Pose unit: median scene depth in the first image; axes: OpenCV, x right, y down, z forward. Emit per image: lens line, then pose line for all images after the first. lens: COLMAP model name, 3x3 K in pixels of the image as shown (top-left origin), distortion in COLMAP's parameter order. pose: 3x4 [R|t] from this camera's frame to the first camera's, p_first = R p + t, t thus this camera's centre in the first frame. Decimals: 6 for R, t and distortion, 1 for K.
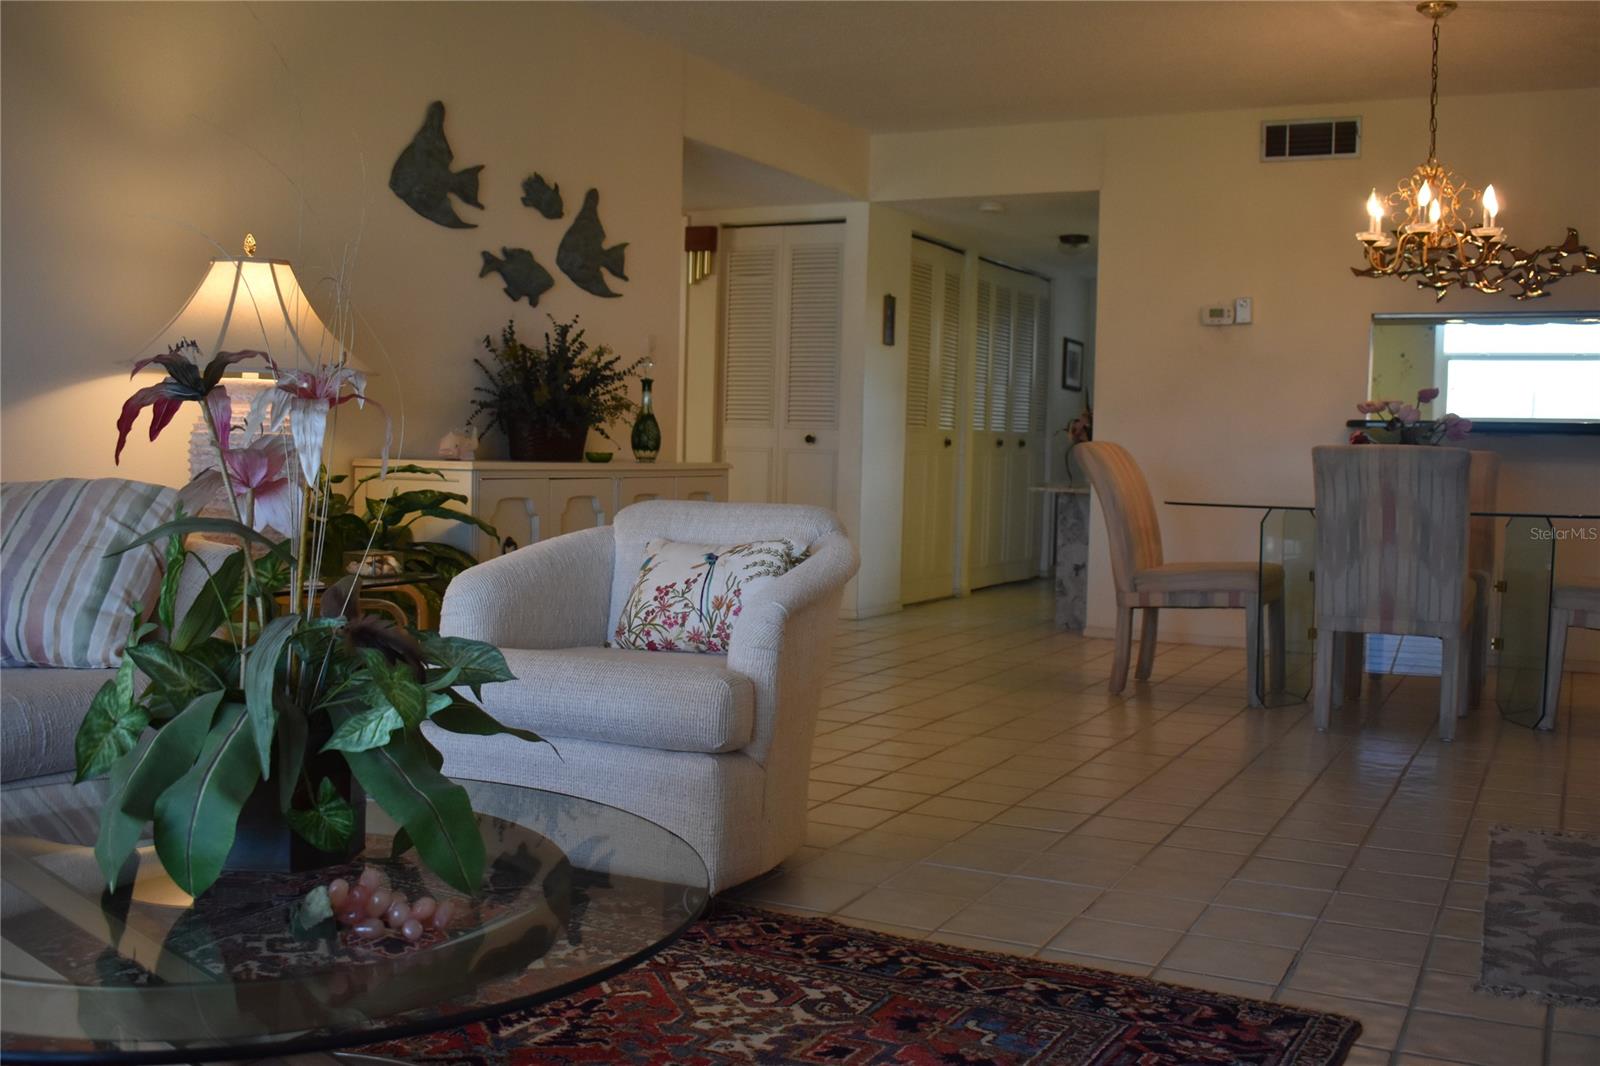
lens RADIAL K [[1574.6, 0, 800.0], [0, 1574.6, 533.0], [0, 0, 1]] dist [-0.069112, -0.002831]
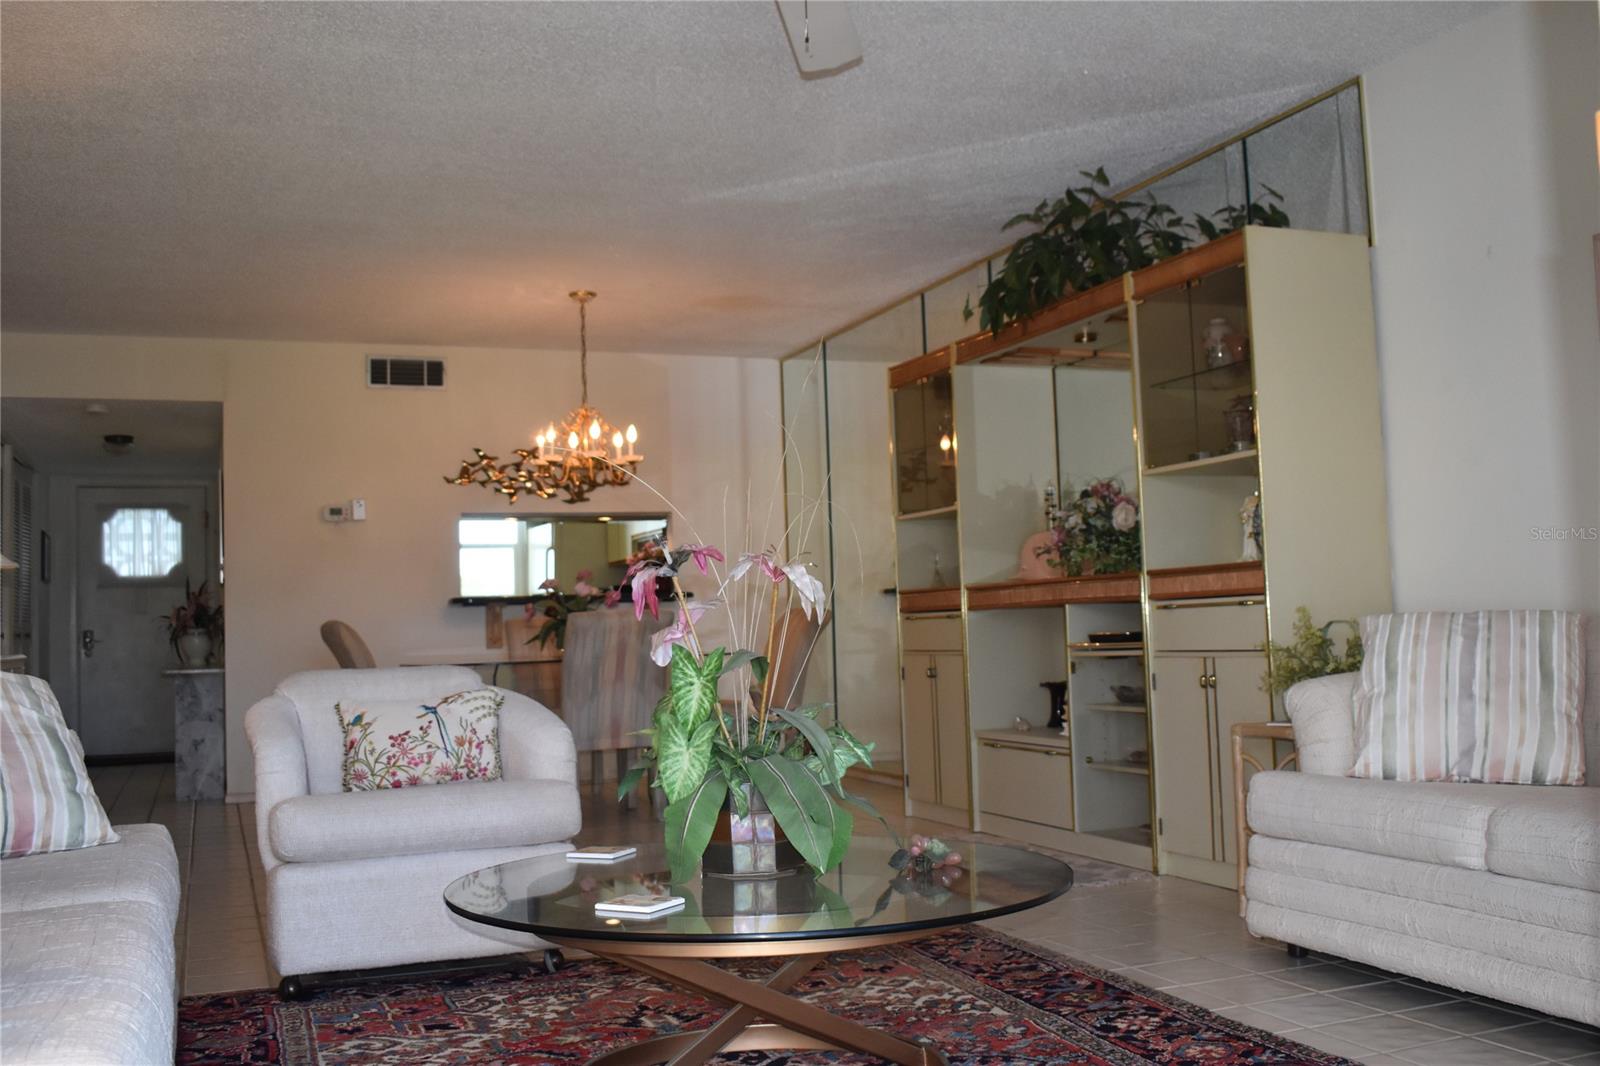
lens RADIAL K [[1539.9, 0, 800.0], [0, 1539.9, 533.0], [0, 0, 1]] dist [-0.062184, -0.000225]
pose [[0.662984, 0.003169, 0.748627, -0.514639], [0.088346, 0.992672, -0.082440, 0.002527], [-0.743403, 0.120795, 0.657846, -0.026096]]
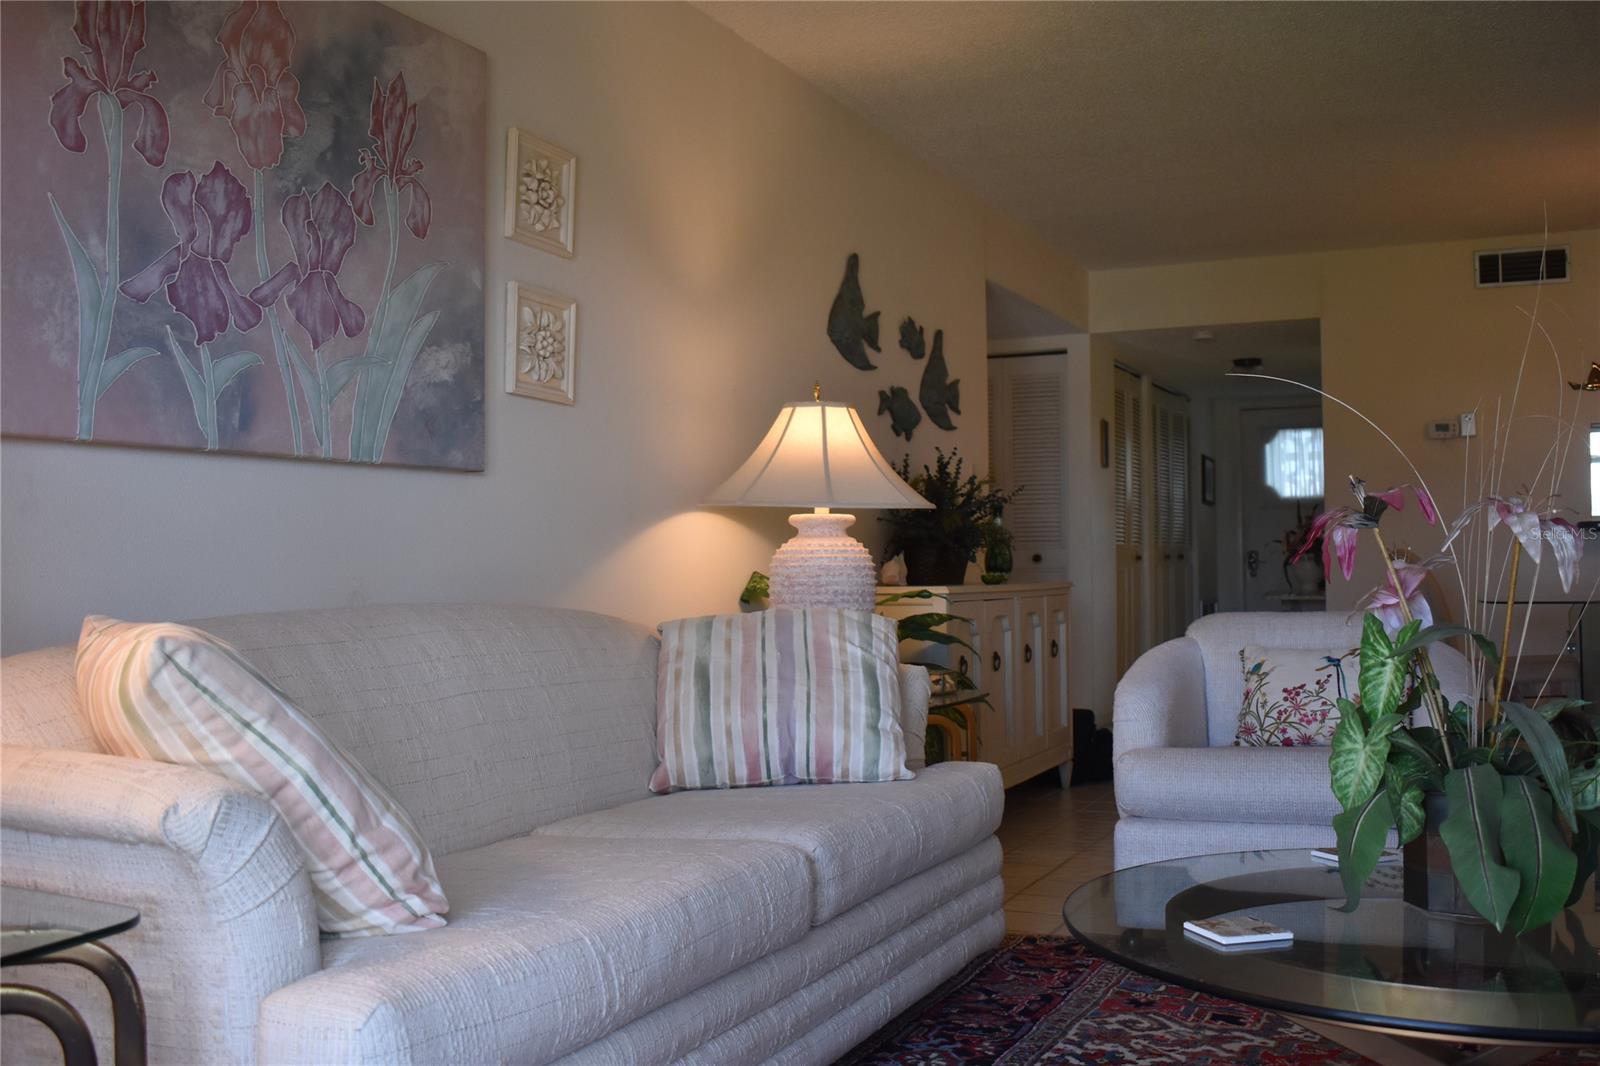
lens RADIAL K [[1574.6, 0, 800.0], [0, 1574.6, 533.0], [0, 0, 1]] dist [-0.069112, -0.002831]
pose [[0.998393, -0.034099, 0.045261, -0.319262], [0.037561, 0.996247, -0.077987, -0.001399], [-0.042432, 0.079561, 0.995926, -0.062801]]
